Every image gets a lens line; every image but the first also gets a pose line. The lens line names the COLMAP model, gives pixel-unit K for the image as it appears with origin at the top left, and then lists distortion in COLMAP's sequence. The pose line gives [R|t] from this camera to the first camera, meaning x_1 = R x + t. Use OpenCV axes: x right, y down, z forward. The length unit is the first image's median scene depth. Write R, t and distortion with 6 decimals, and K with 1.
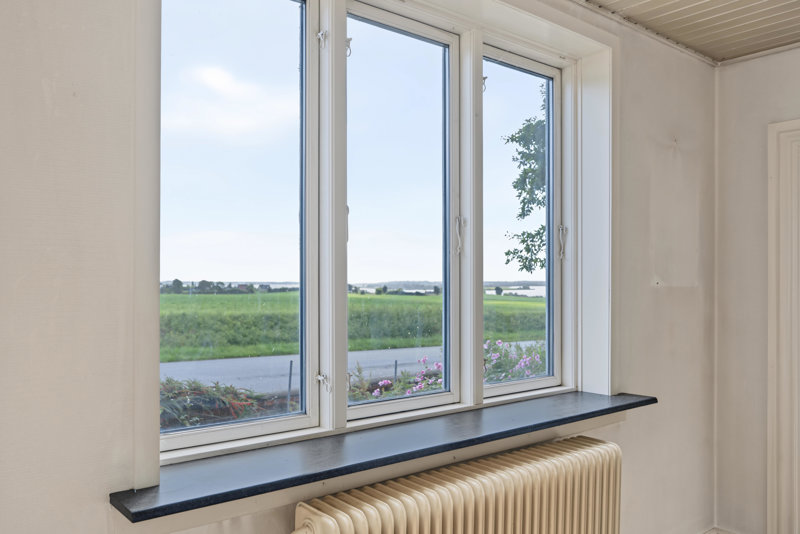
lens RADIAL K [[643.0, 0, 400.5], [0, 643.0, 269.6], [0, 0, 1]] dist [0.002217, 0.001671]
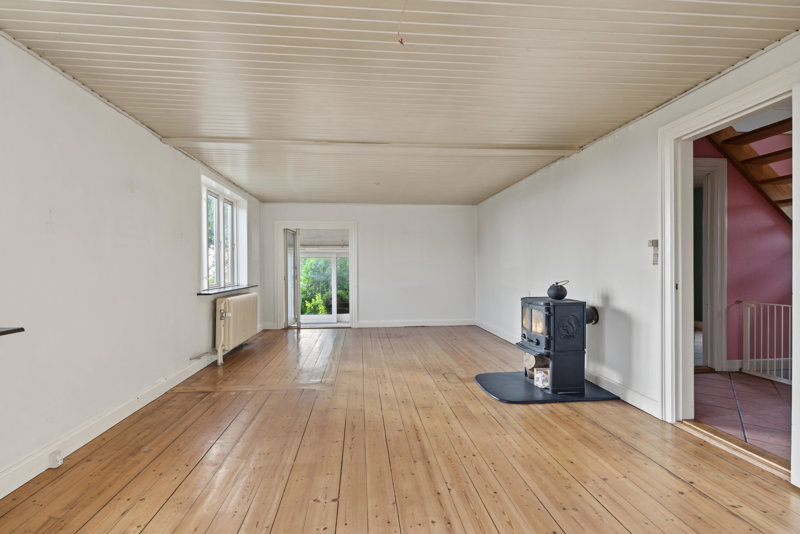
lens RADIAL K [[376.3, 0, 396.6], [0, 376.3, 268.0], [0, 0, 1]] dist [0.002347, -0.000089]
pose [[0.563048, -0.006758, 0.826396, -1.040838], [-0.006018, 0.999907, 0.012278, 0.046416], [-0.826402, -0.011886, 0.562955, -1.066525]]
